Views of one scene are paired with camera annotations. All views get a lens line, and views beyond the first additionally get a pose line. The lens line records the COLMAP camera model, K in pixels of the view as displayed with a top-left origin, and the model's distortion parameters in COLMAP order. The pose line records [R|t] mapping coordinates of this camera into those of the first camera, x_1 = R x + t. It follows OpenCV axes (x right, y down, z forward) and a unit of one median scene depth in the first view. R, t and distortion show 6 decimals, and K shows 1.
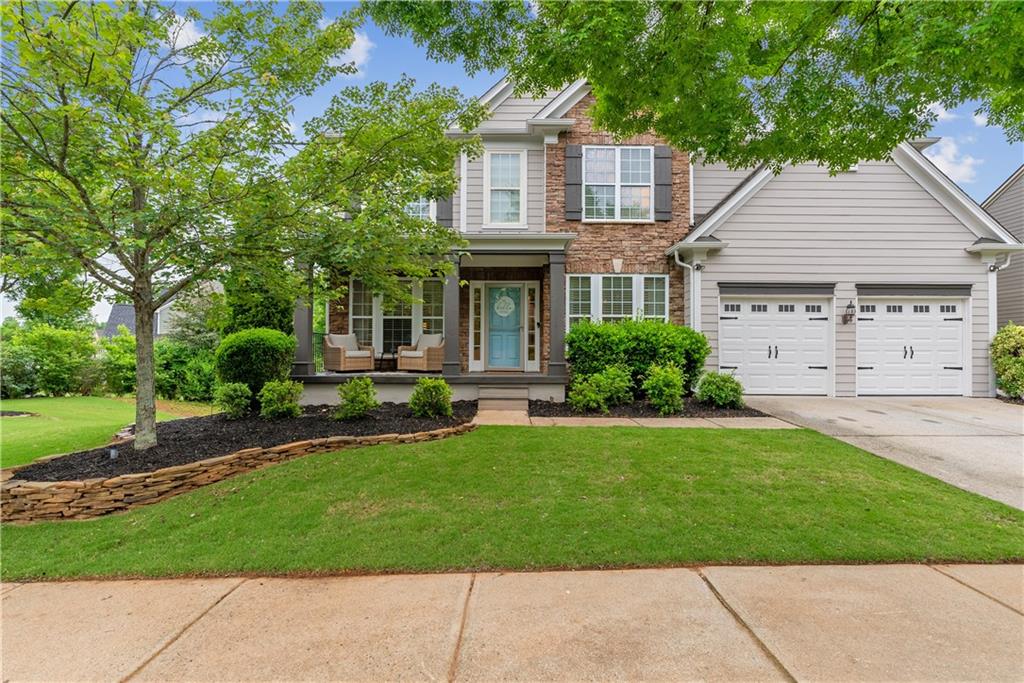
lens RADIAL K [[468.8, 0, 511.2], [0, 468.8, 343.5], [0, 0, 1]] dist [-0.012500, 0.003273]
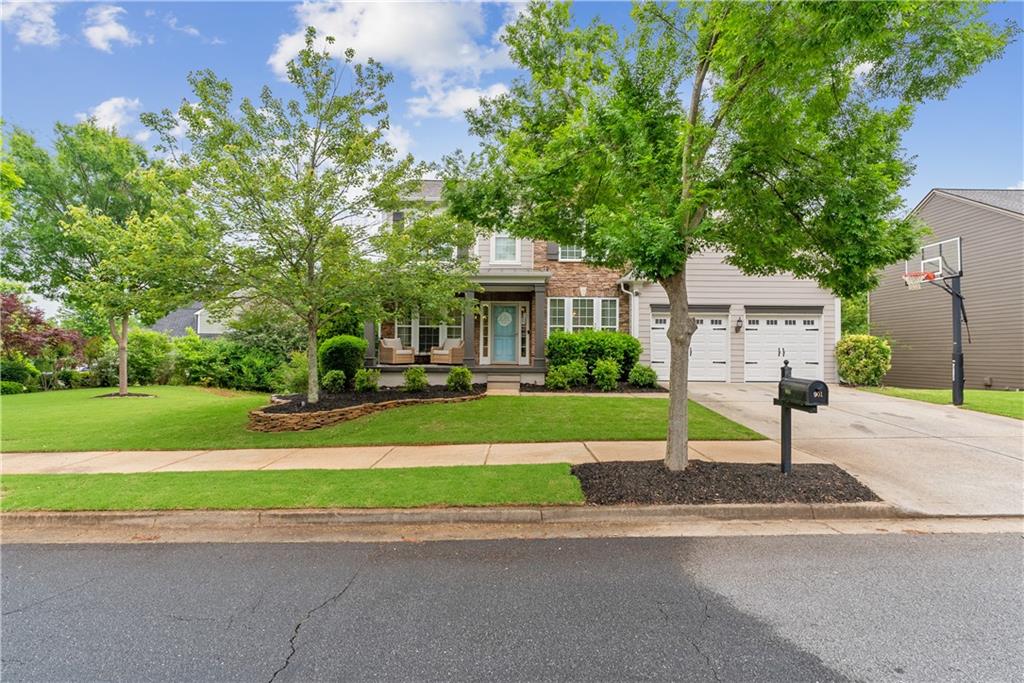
lens RADIAL K [[468.8, 0, 516.7], [0, 468.8, 344.4], [0, 0, 1]] dist [-0.012500, 0.003273]
pose [[0.999945, 0.003004, 0.010029, 0.008605], [-0.003075, 0.999970, 0.007049, -0.013179], [-0.010007, -0.007079, 0.999925, -0.454217]]
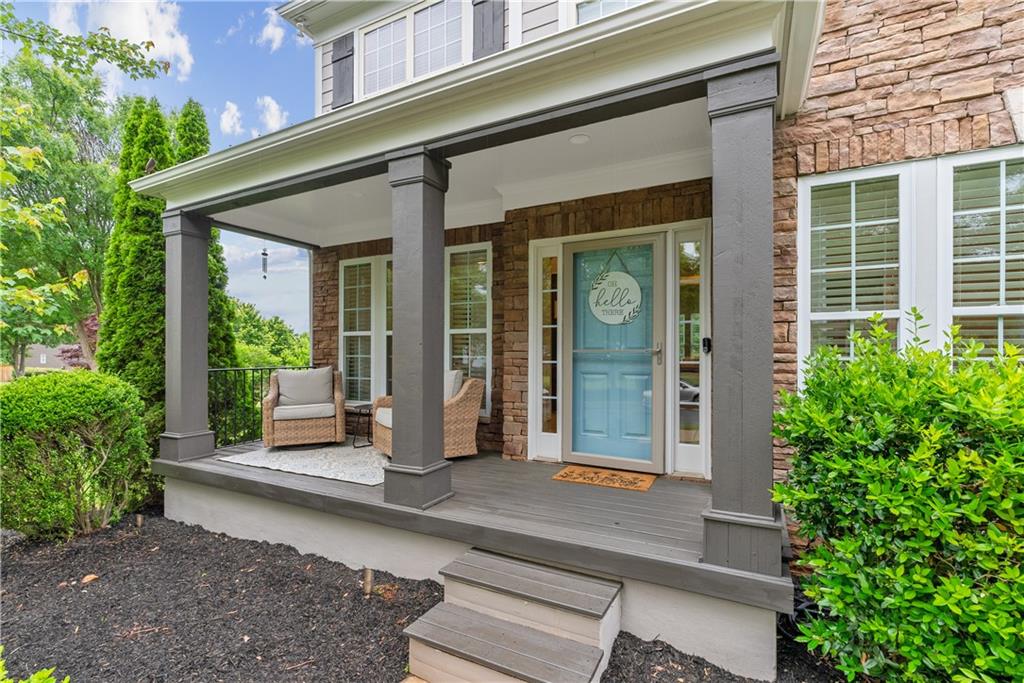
lens RADIAL K [[468.8, 0, 506.0], [0, 468.8, 349.5], [0, 0, 1]] dist [-0.012500, 0.003273]
pose [[0.878118, -0.007465, -0.478385, 0.097544], [0.015091, 0.999813, 0.012098, -0.045423], [0.478205, -0.017843, 0.878067, 0.657139]]
